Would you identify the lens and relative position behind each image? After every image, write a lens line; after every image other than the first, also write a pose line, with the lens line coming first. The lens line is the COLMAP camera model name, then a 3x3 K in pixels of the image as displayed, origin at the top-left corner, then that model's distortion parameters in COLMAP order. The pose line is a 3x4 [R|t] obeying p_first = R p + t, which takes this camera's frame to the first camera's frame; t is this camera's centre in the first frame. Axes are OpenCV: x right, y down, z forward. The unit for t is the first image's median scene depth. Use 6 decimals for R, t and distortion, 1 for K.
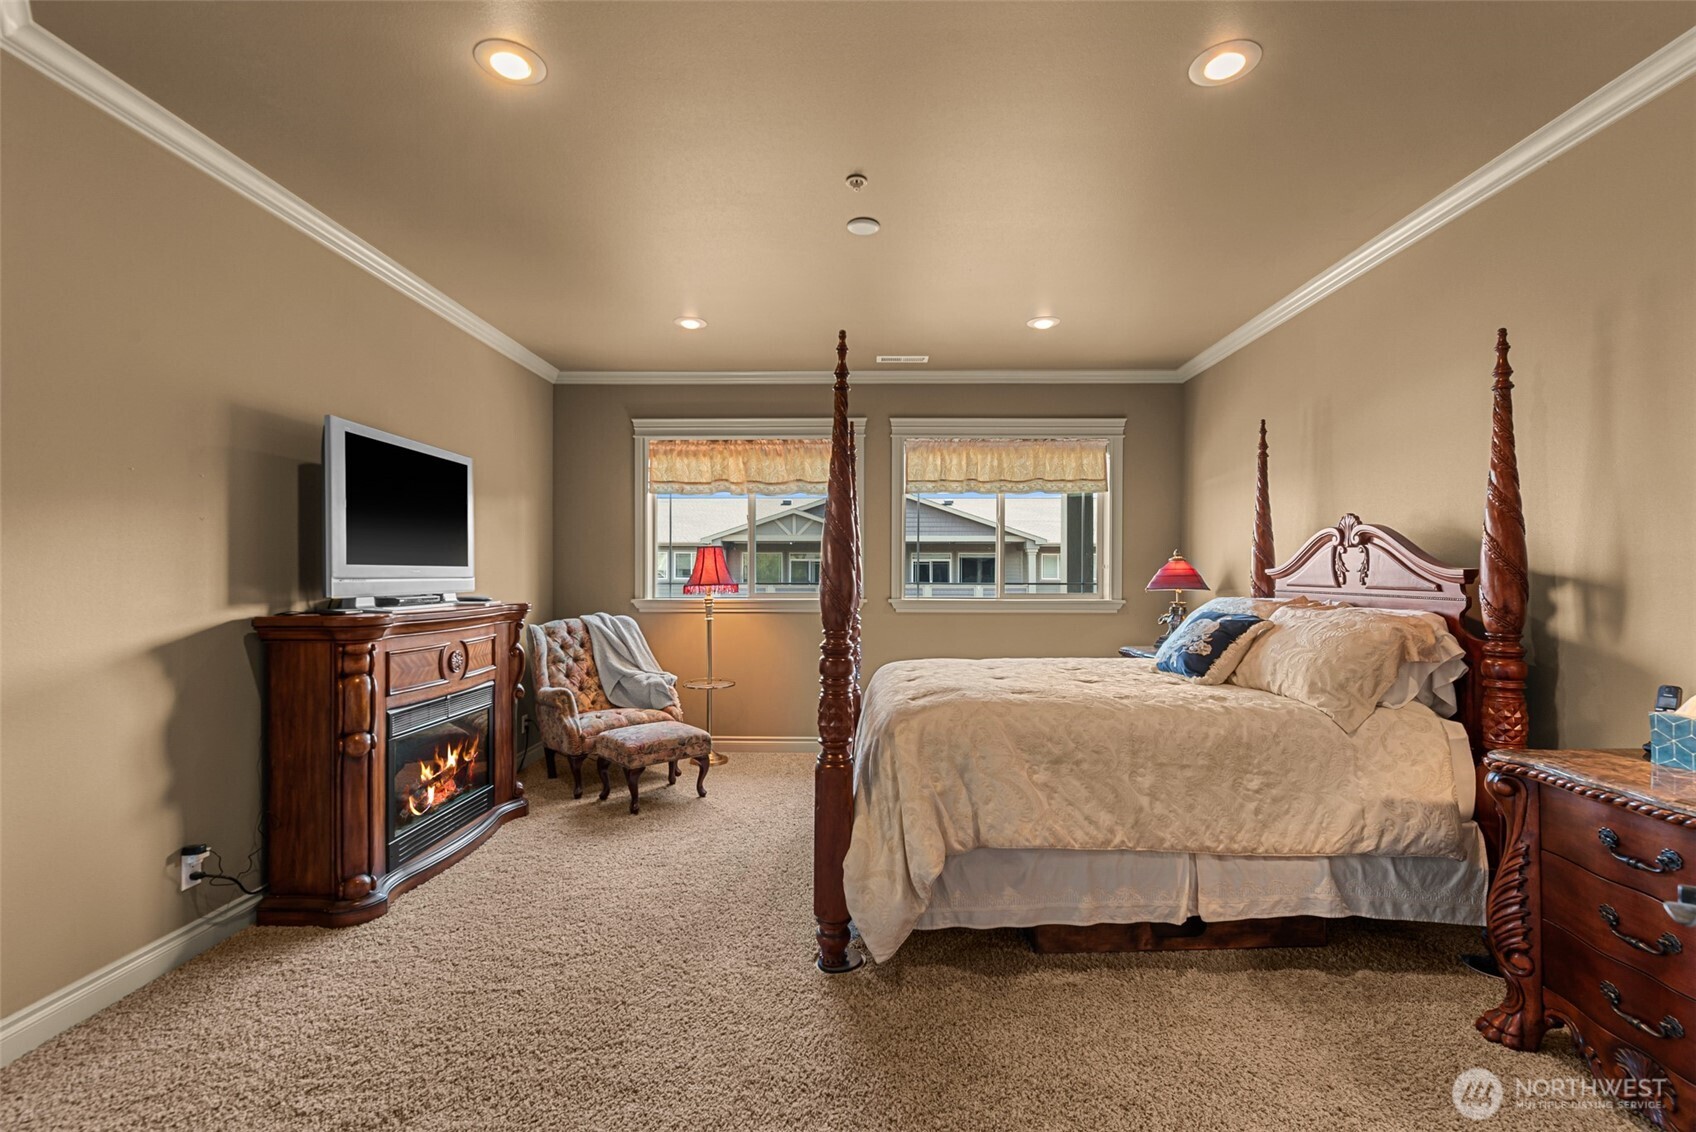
lens RADIAL K [[743.9, 0, 873.2], [0, 743.9, 574.3], [0, 0, 1]] dist [-0.001216, -0.000322]
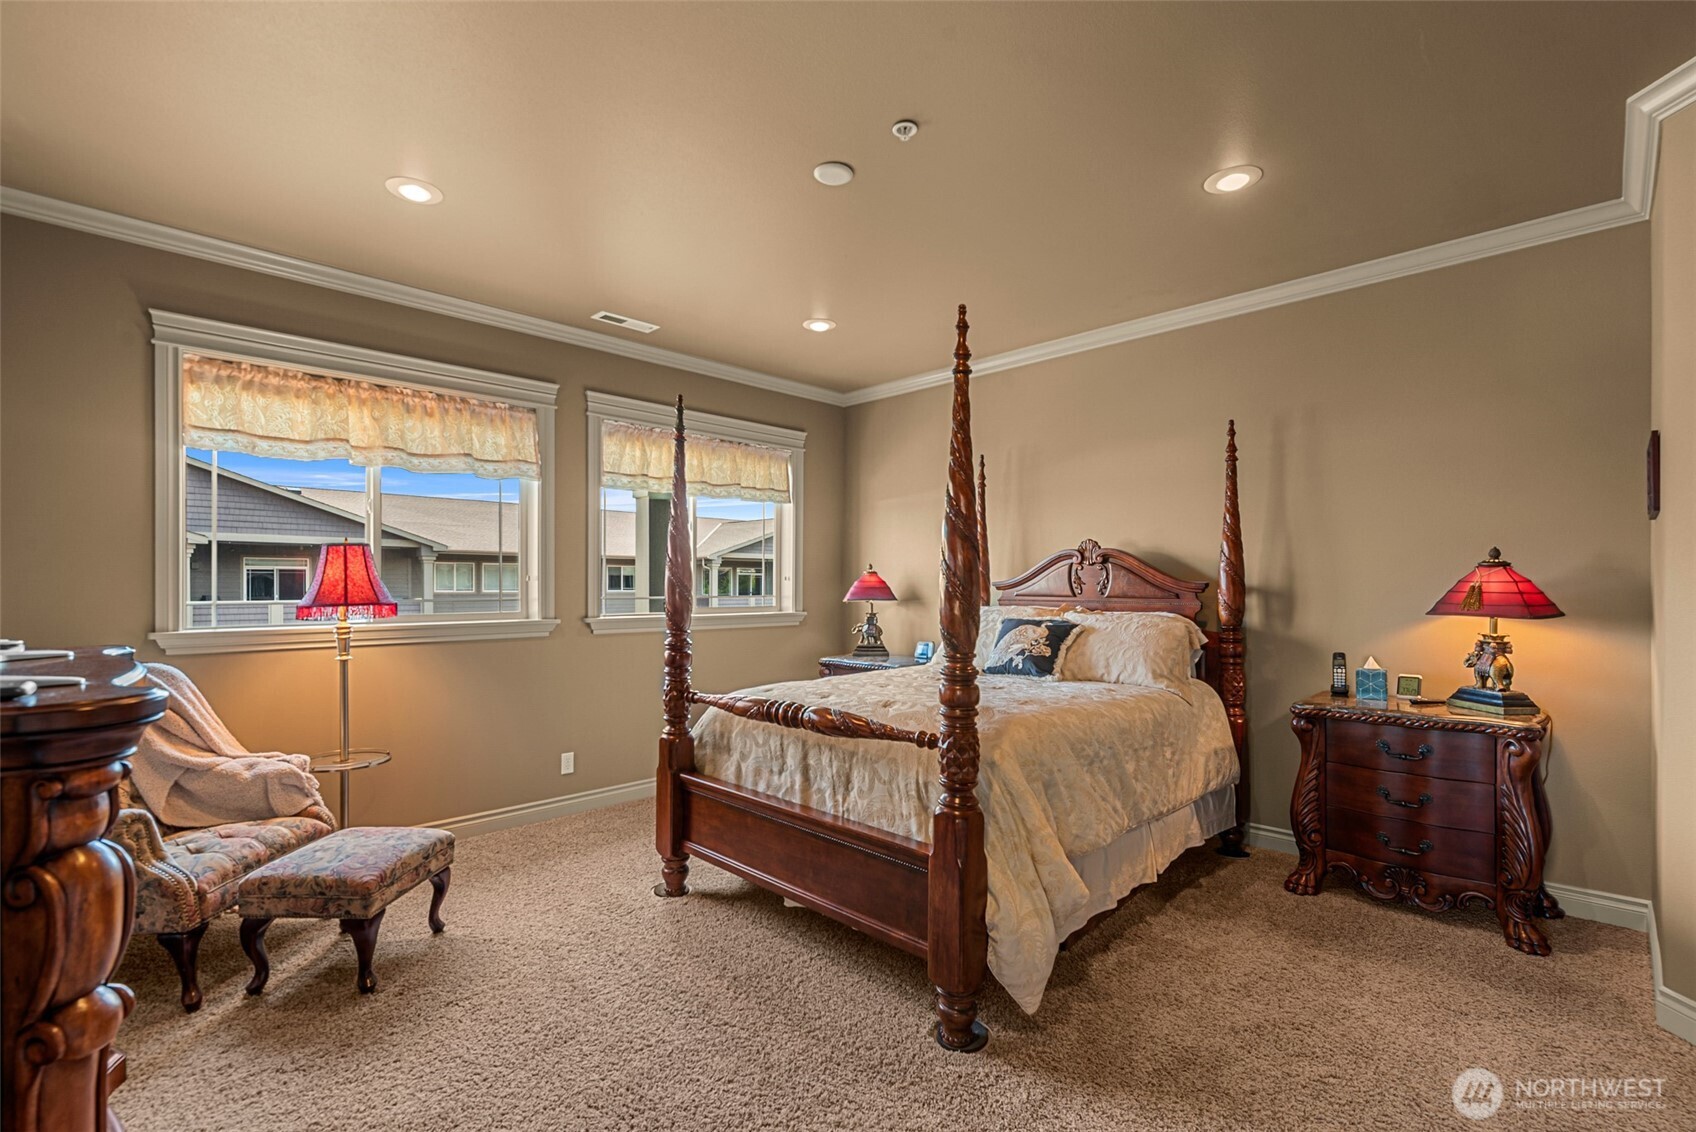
lens RADIAL K [[771.7, 0, 857.8], [0, 771.7, 580.3], [0, 0, 1]] dist [-0.004103, 0.000166]
pose [[0.696707, 0.003833, 0.717346, -0.455883], [0.001316, 0.999977, -0.006622, -0.001474], [-0.717355, 0.005558, 0.696686, 0.272412]]
